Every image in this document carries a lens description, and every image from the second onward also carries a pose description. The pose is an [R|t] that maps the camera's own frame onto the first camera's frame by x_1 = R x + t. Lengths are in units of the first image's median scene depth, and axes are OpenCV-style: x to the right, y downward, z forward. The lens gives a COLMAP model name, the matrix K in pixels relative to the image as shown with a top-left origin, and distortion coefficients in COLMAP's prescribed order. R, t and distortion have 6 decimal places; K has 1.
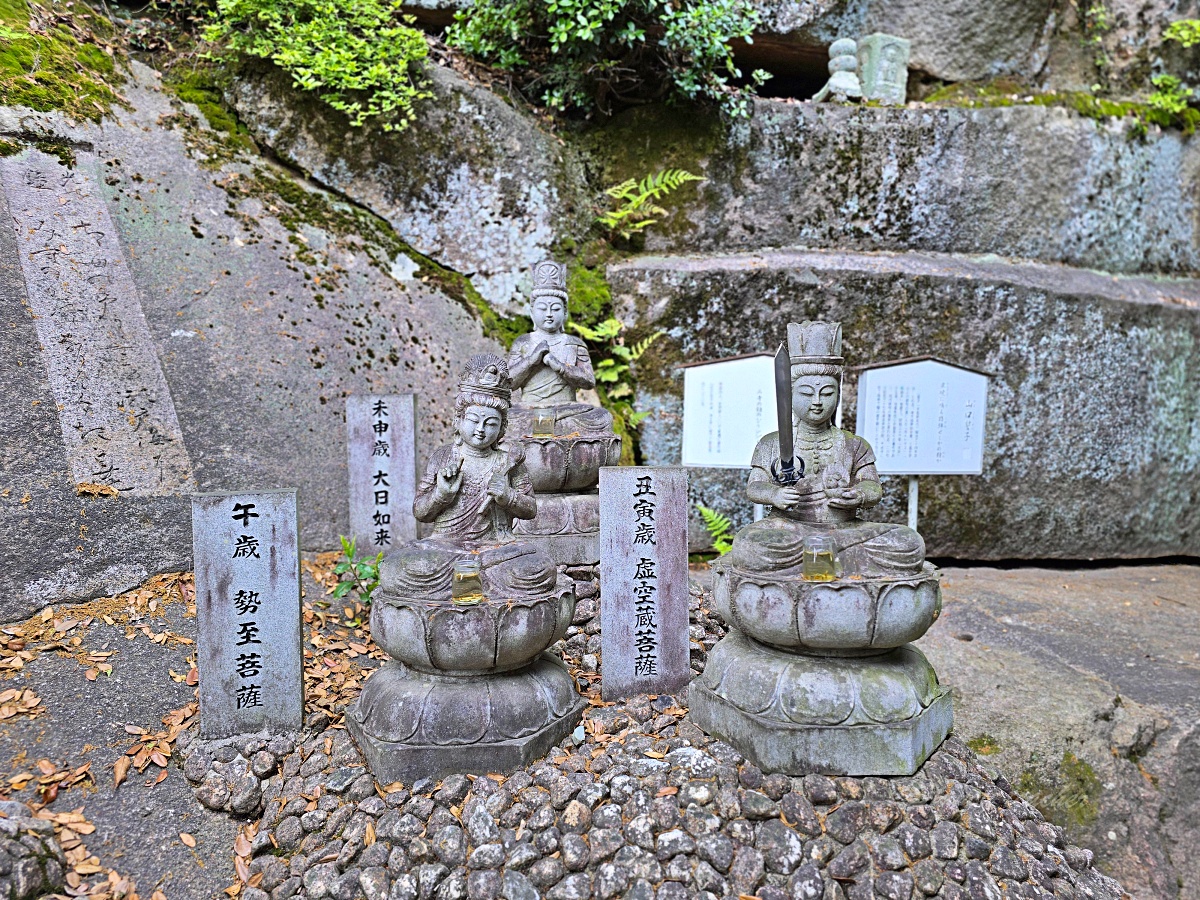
lens RADIAL K [[818.7, 0, 600.0], [0, 818.7, 450.0], [0, 0, 1]] dist [0.102206, -0.116599]
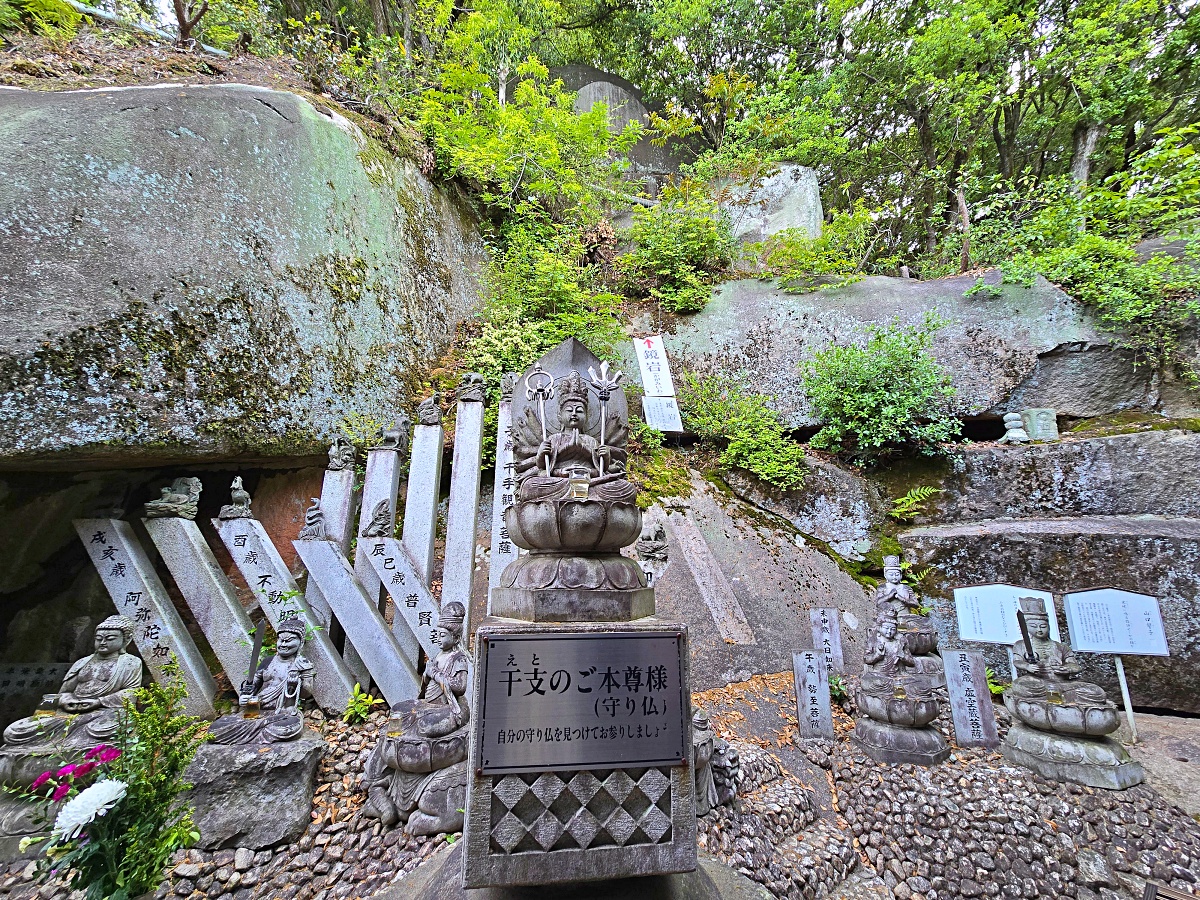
lens RADIAL K [[486.8, 0, 603.3], [0, 486.8, 445.9], [0, 0, 1]] dist [-0.002761, 0.002359]
pose [[0.897223, -0.105736, -0.428732, -0.116644], [-0.029044, 0.954676, -0.296228, -0.052842], [0.440622, 0.278234, 0.853486, -0.500648]]
